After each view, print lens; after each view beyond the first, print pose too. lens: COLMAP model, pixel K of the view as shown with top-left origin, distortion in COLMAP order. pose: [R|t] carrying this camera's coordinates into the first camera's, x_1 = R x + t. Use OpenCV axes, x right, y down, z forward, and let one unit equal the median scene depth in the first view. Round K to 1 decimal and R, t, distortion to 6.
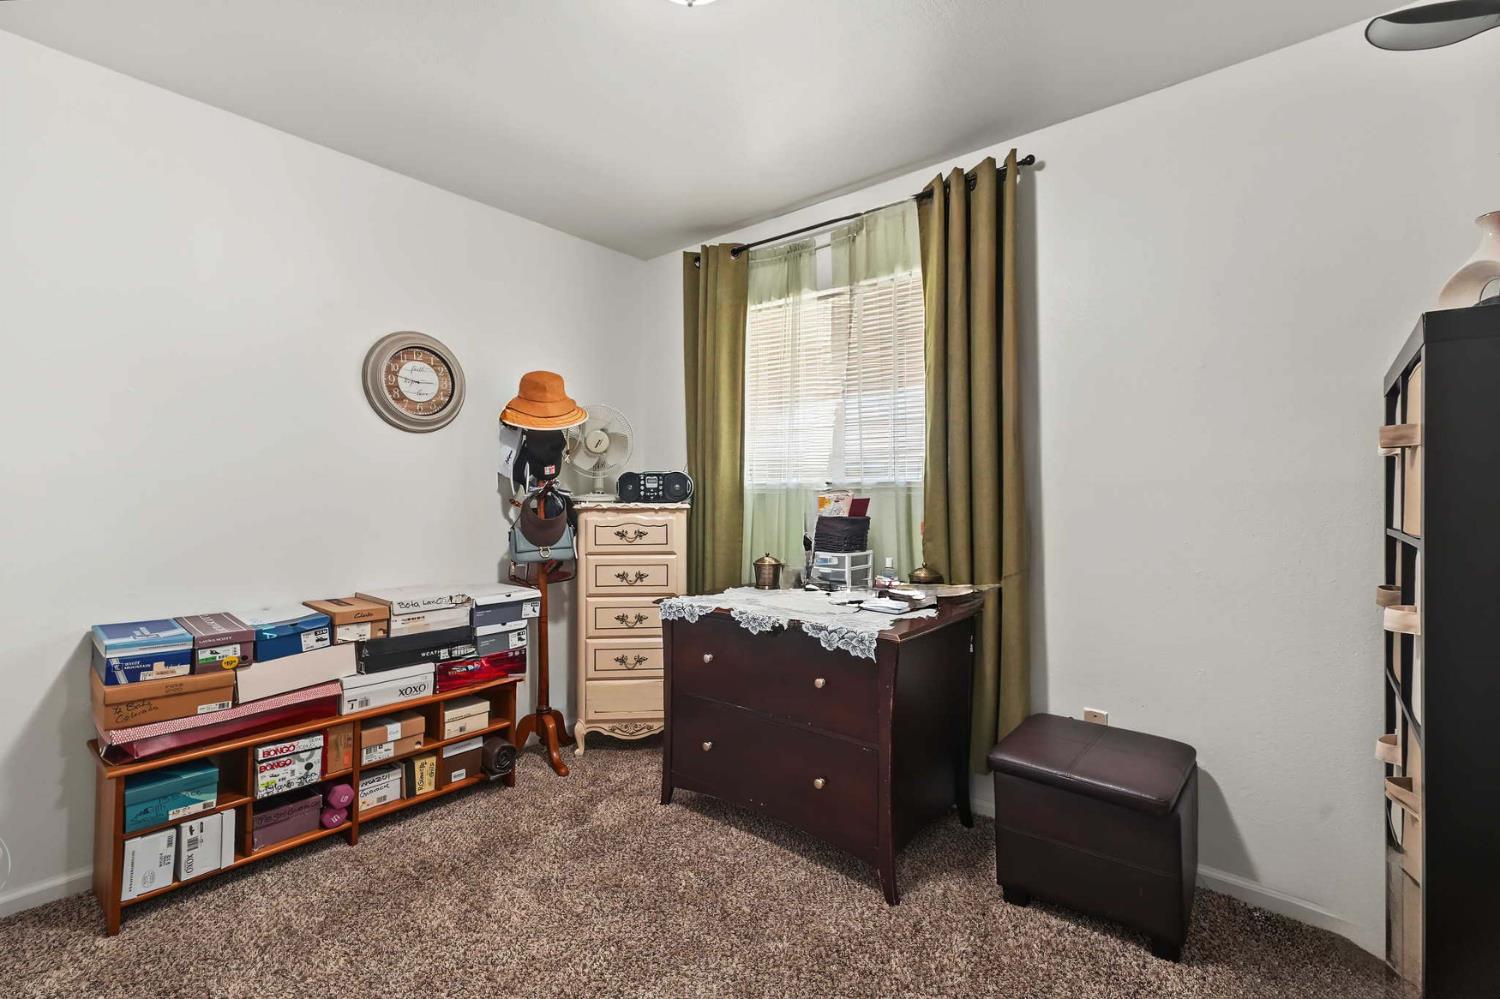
lens RADIAL K [[646.5, 0, 750.0], [0, 646.5, 499.5], [0, 0, 1]] dist [0.001362, 0.000254]
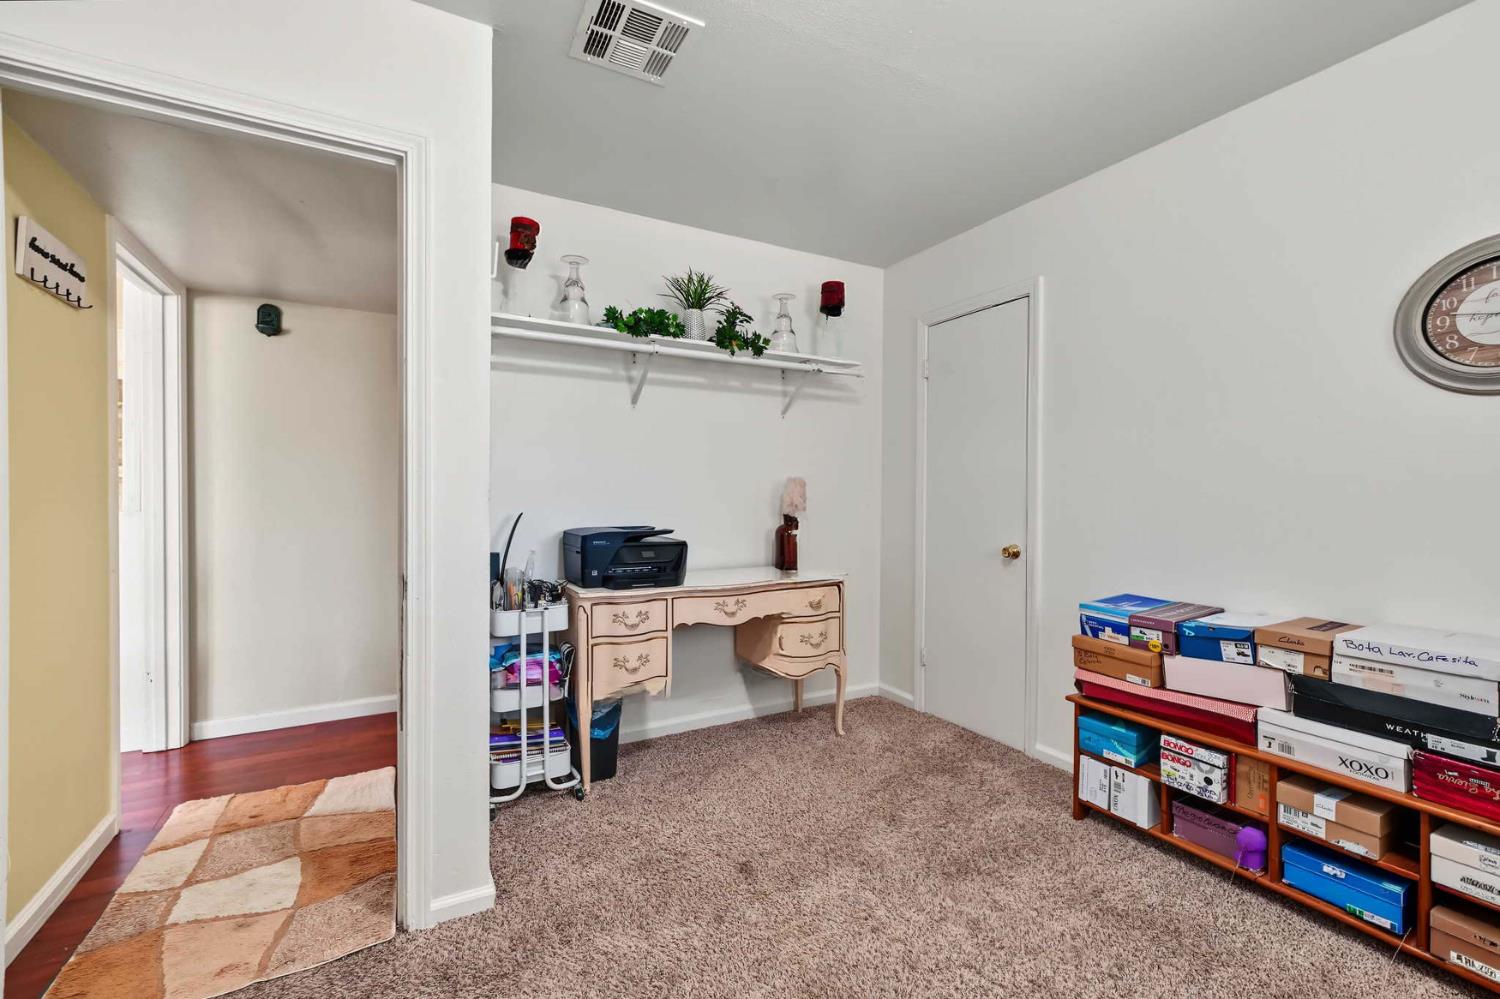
lens RADIAL K [[646.5, 0, 750.0], [0, 646.5, 499.5], [0, 0, 1]] dist [0.001362, 0.000254]
pose [[-0.358923, 0.007356, -0.933338, 0.428761], [-0.010237, 0.999878, 0.011817, -0.001168], [0.933311, 0.013796, -0.358804, 0.703317]]
